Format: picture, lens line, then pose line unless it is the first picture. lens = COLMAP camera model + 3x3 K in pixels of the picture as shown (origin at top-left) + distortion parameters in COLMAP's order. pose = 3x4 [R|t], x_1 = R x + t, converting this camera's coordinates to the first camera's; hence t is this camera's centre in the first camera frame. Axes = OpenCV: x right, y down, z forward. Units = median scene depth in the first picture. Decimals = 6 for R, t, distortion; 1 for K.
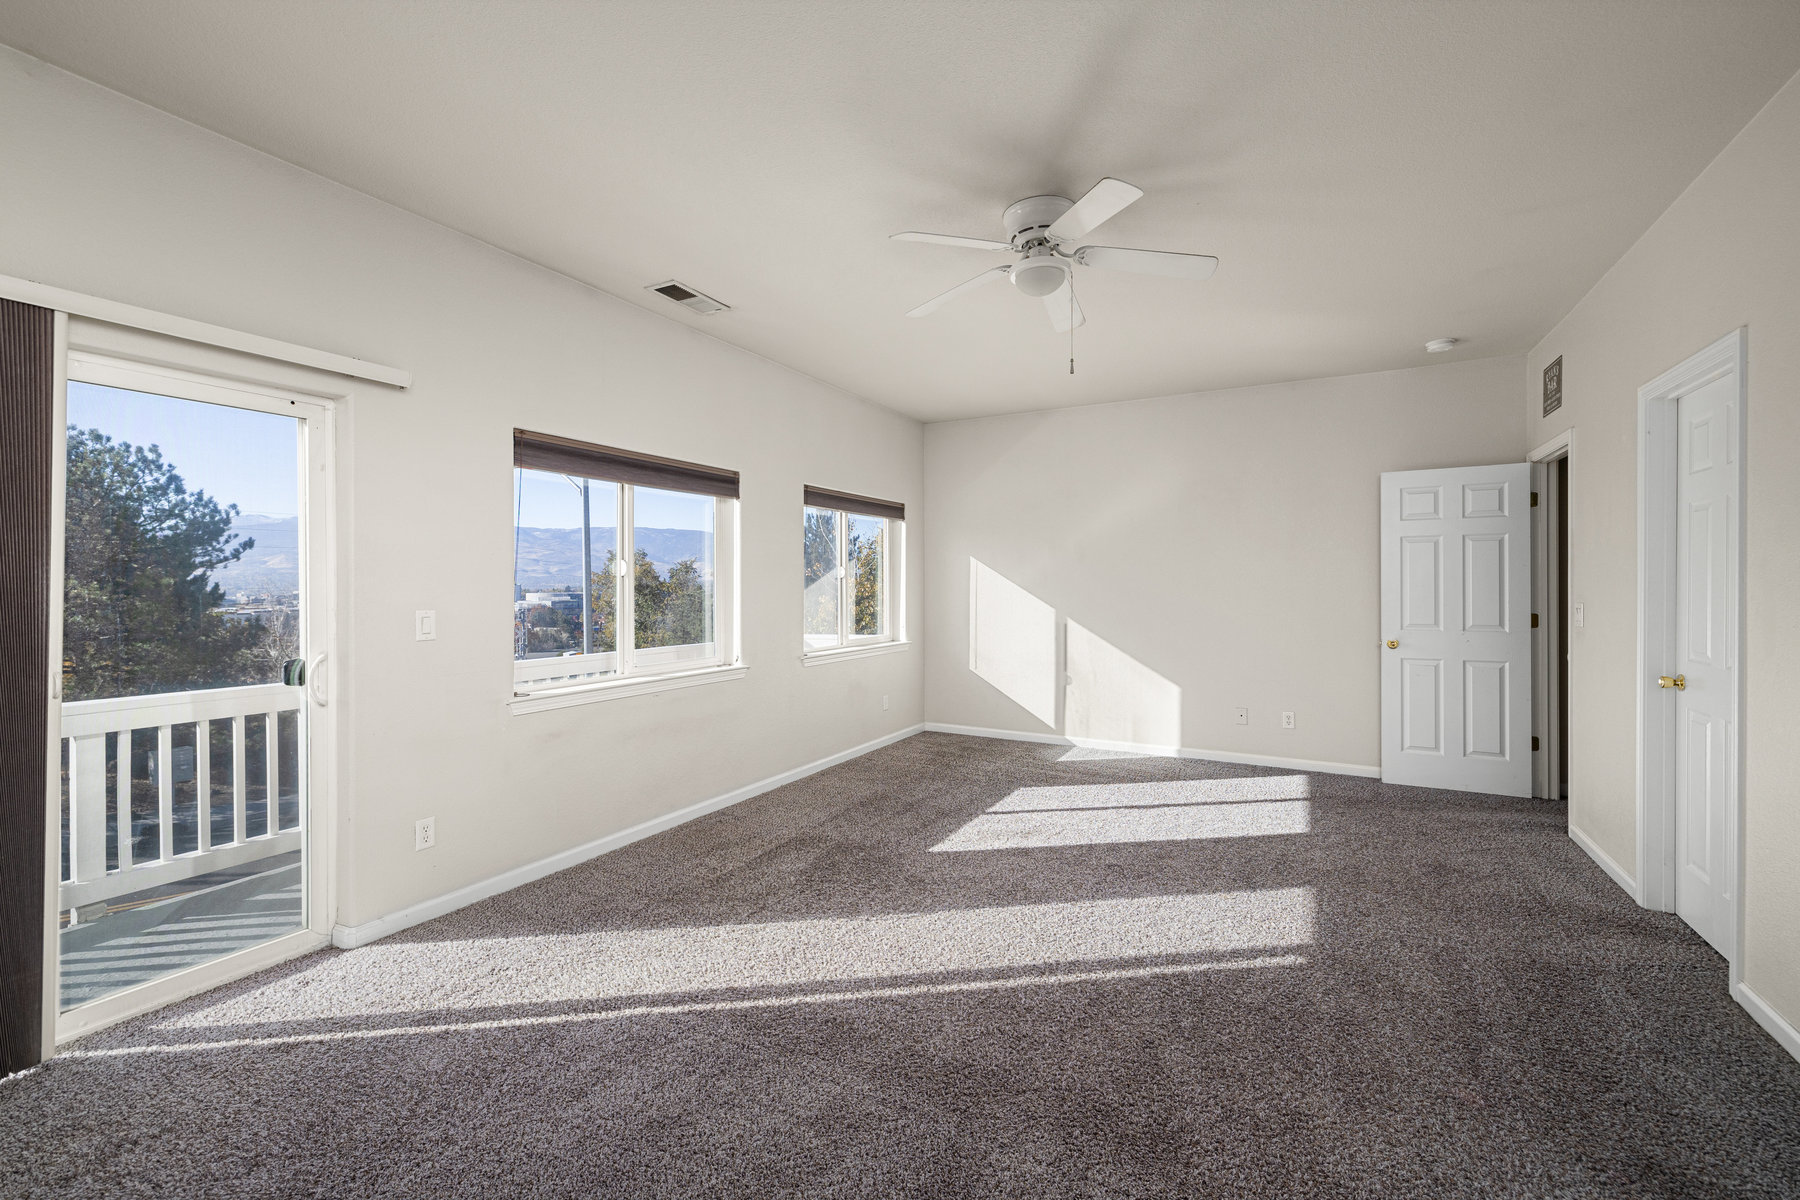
lens RADIAL K [[755.0, 0, 883.9], [0, 755.0, 588.5], [0, 0, 1]] dist [-0.001404, -0.000145]
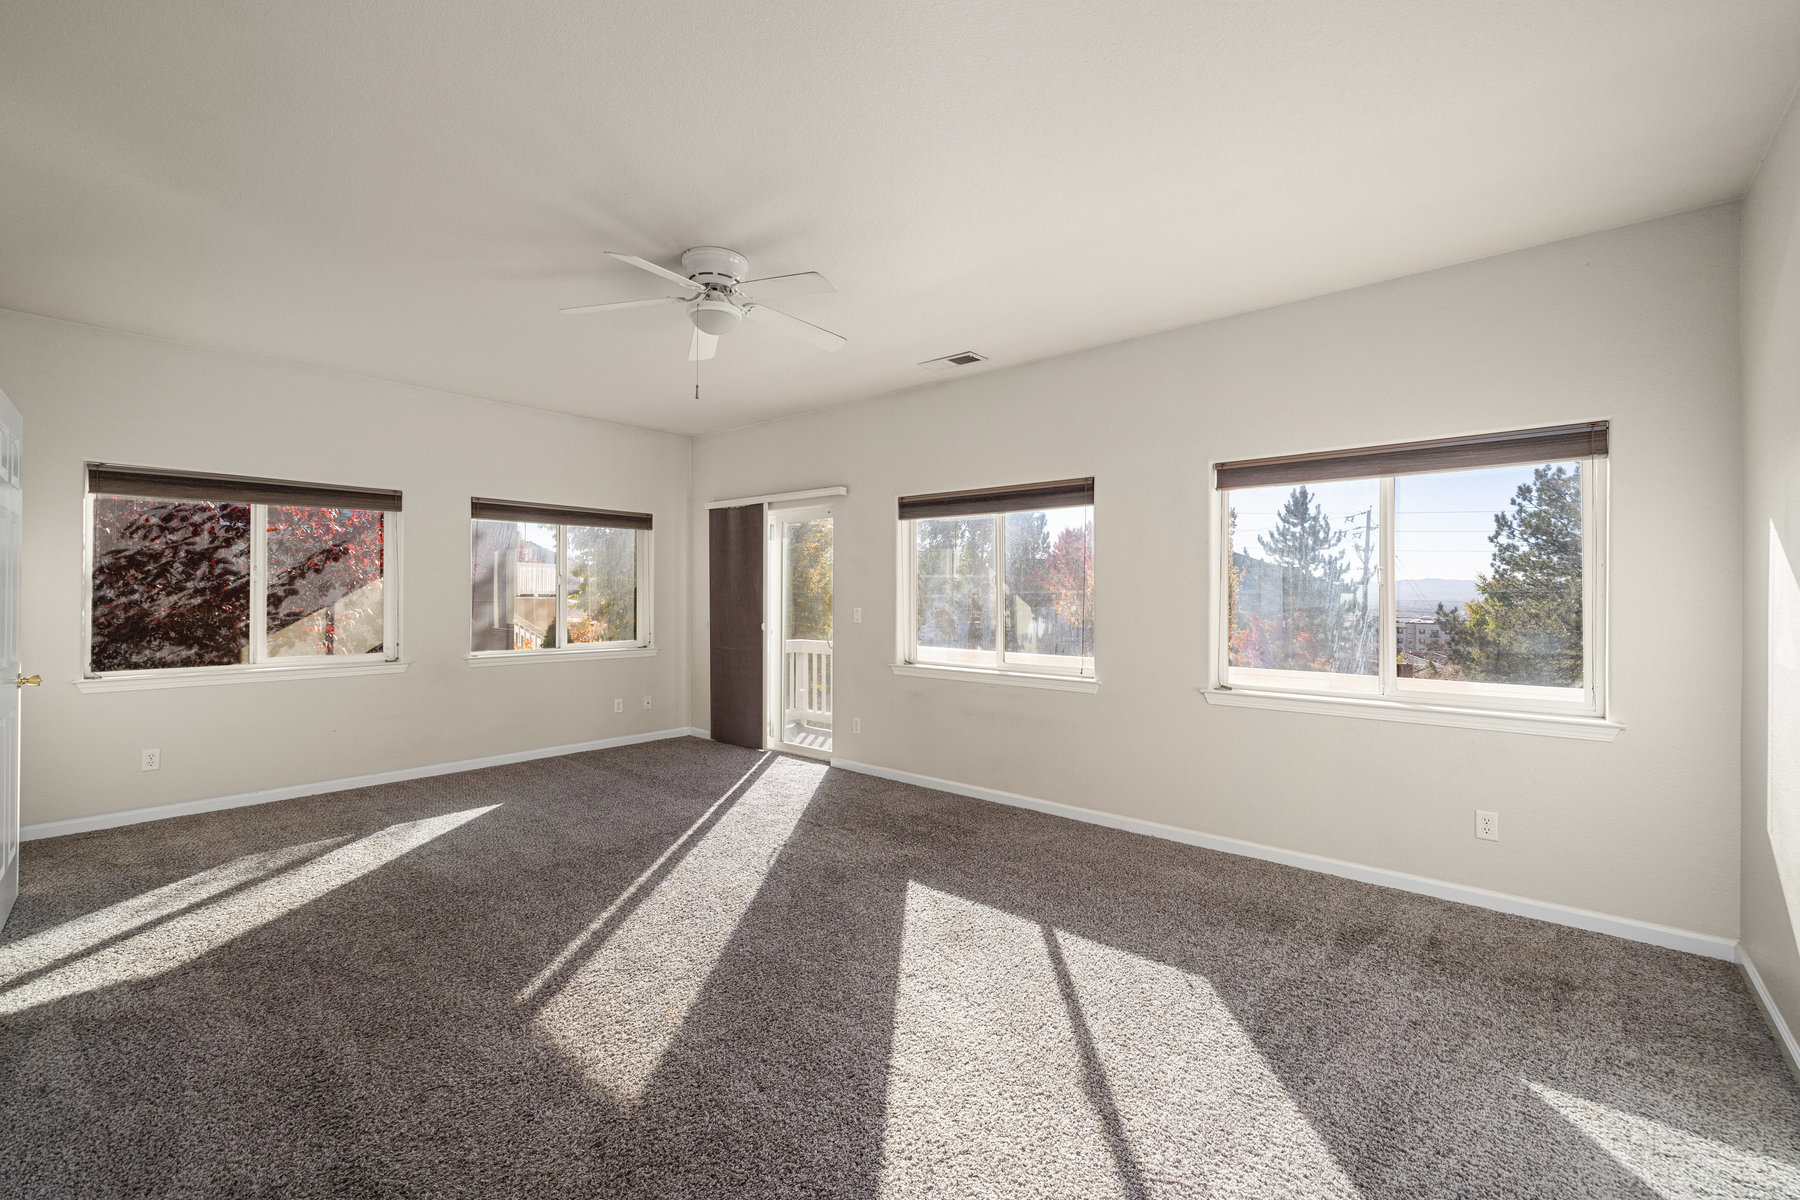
lens RADIAL K [[784.4, 0, 900.0], [0, 784.4, 600.0], [0, 0, 1]] dist [-0.000469, -0.000018]
pose [[-0.199665, 0.004496, -0.979854, 1.160009], [-0.004098, 0.999977, 0.005423, -0.006975], [0.979856, 0.005098, -0.199642, 1.361918]]
